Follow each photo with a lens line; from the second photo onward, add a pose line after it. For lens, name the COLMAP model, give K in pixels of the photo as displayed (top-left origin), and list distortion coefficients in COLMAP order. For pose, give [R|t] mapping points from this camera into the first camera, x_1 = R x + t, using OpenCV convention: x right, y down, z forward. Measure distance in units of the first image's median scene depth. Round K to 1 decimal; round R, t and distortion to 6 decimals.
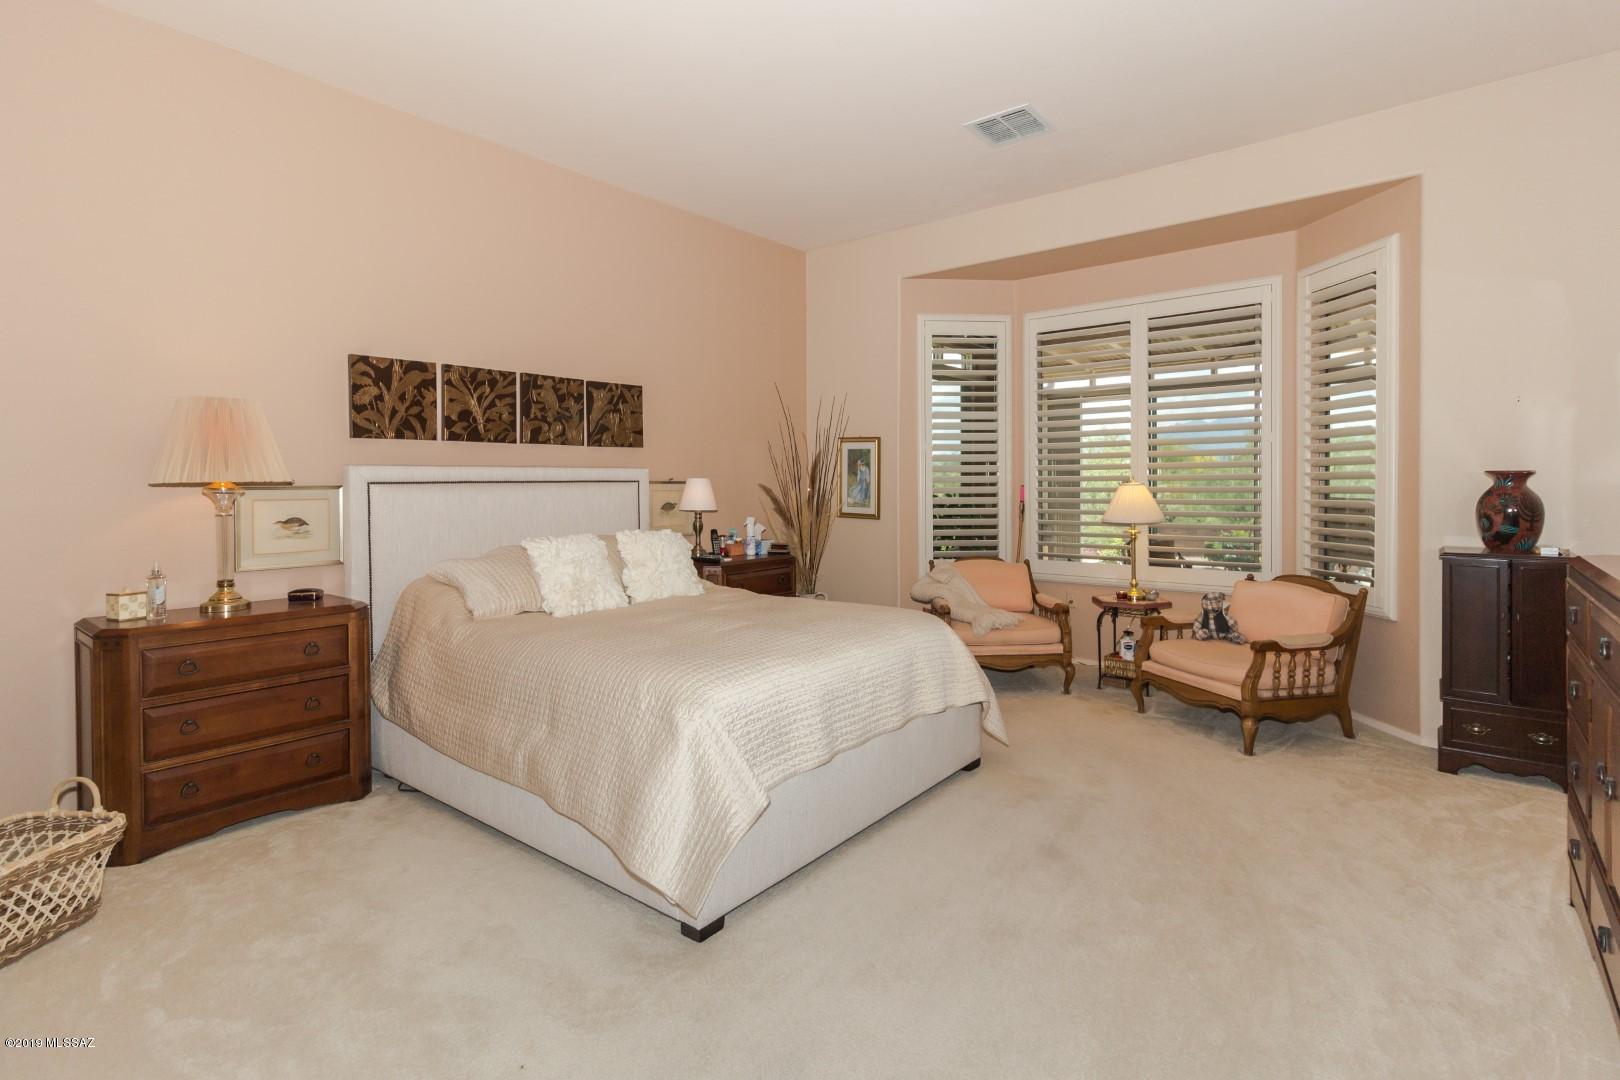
lens RADIAL K [[780.0, 0, 796.5], [0, 780.0, 491.8], [0, 0, 1]] dist [0.004193, 0.001255]
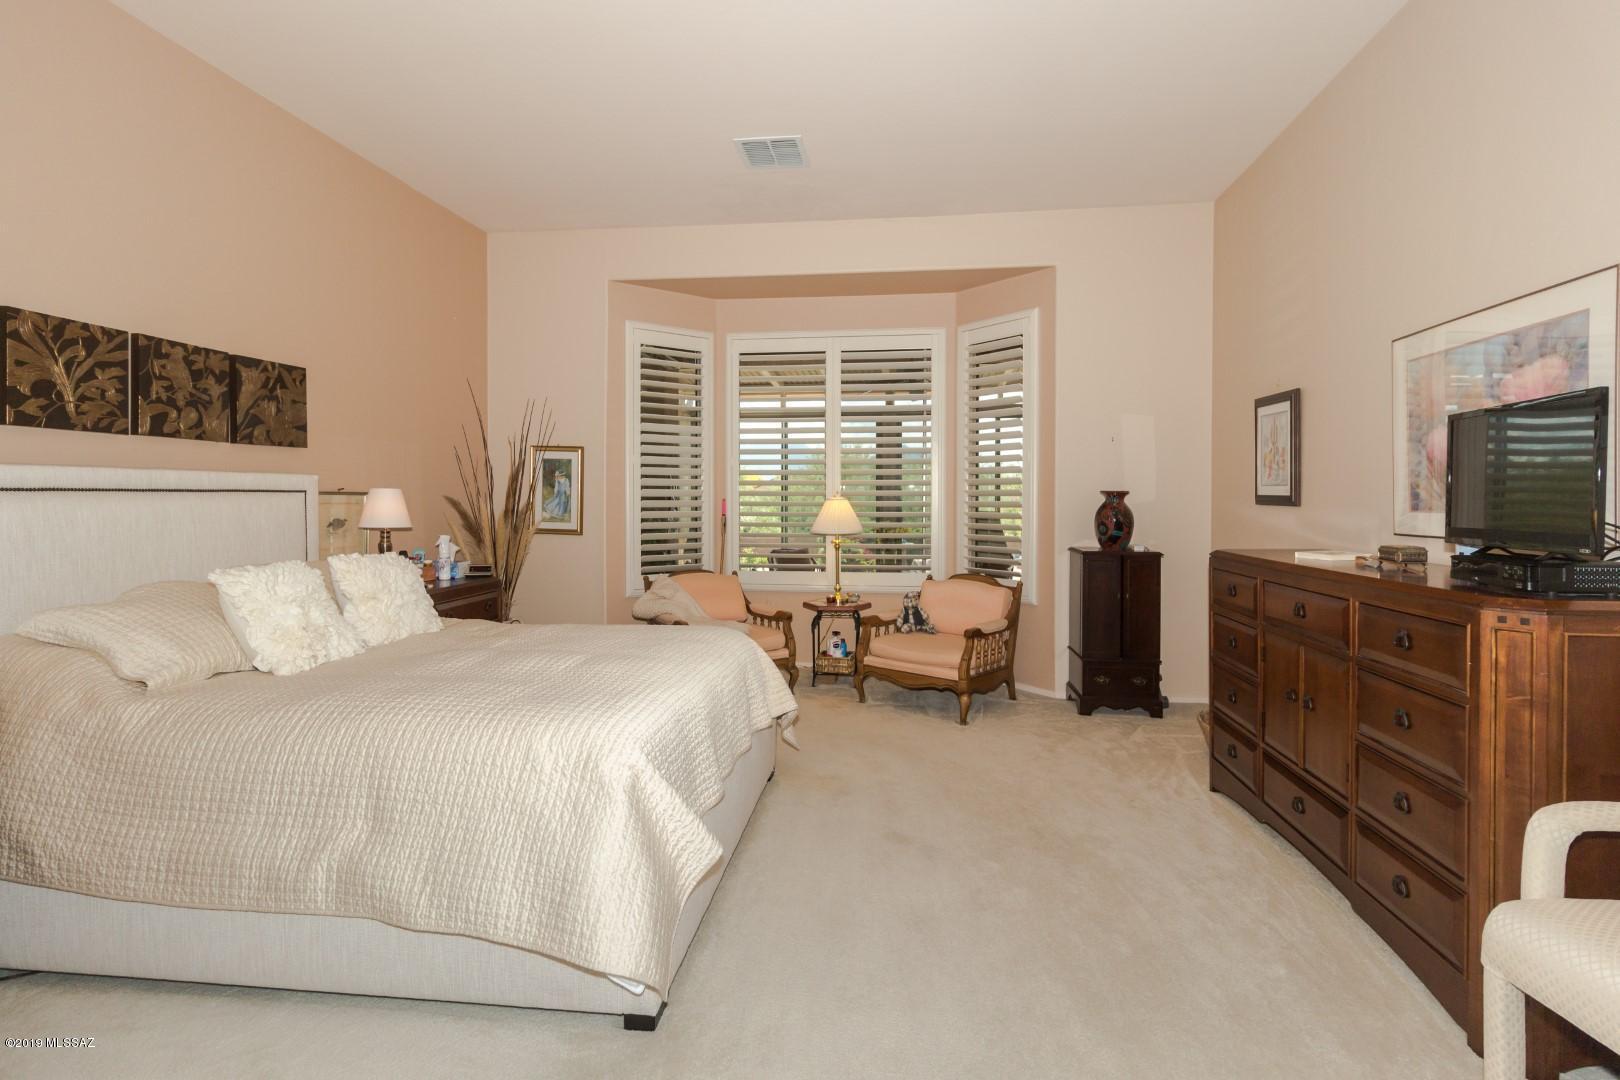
lens RADIAL K [[780.0, 0, 806.1], [0, 780.0, 505.8], [0, 0, 1]] dist [0.004193, 0.001255]
pose [[0.847336, 0.001402, 0.531056, -0.221214], [-0.001490, 0.999999, -0.000263, 0.000408], [-0.531055, -0.000568, 0.847337, 0.092995]]
